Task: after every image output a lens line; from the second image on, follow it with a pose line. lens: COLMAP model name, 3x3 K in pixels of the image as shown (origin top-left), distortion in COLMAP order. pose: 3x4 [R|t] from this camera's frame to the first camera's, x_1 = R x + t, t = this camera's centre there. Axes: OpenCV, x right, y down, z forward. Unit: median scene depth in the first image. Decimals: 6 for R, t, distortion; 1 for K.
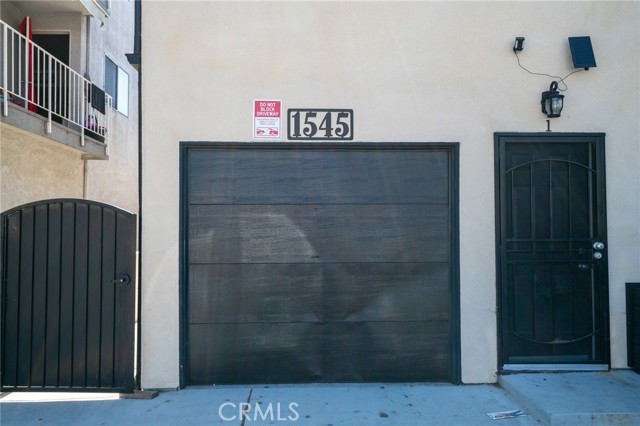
lens RADIAL K [[507.2, 0, 320.9], [0, 507.2, 209.8], [0, 0, 1]] dist [0.005476, 0.005191]
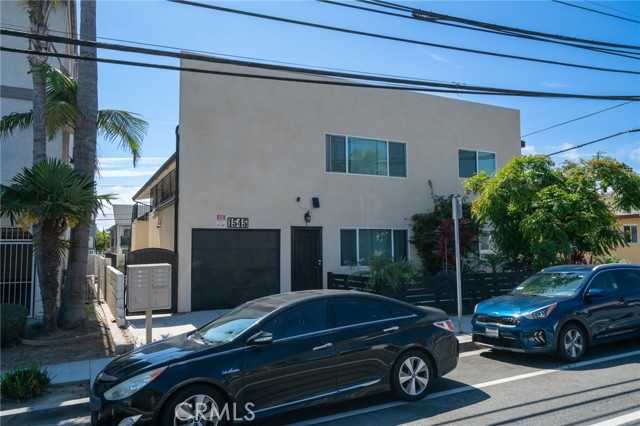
lens RADIAL K [[472.7, 0, 322.0], [0, 472.7, 213.5], [0, 0, 1]] dist [0.025266, 0.000852]
pose [[0.907411, 0.025188, 0.419489, -0.738785], [-0.011472, 0.999315, -0.035187, -0.129819], [-0.420087, 0.027117, 0.907078, -1.803678]]
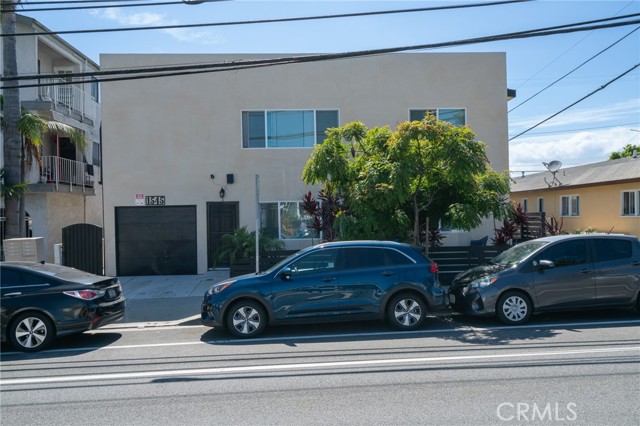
lens RADIAL K [[507.2, 0, 318.7], [0, 507.2, 211.2], [0, 0, 1]] dist [0.005476, 0.005191]
pose [[0.999863, -0.015572, 0.005559, 1.087884], [0.015394, 0.999410, 0.030691, -0.184037], [-0.006034, -0.030601, 0.999513, -2.456309]]
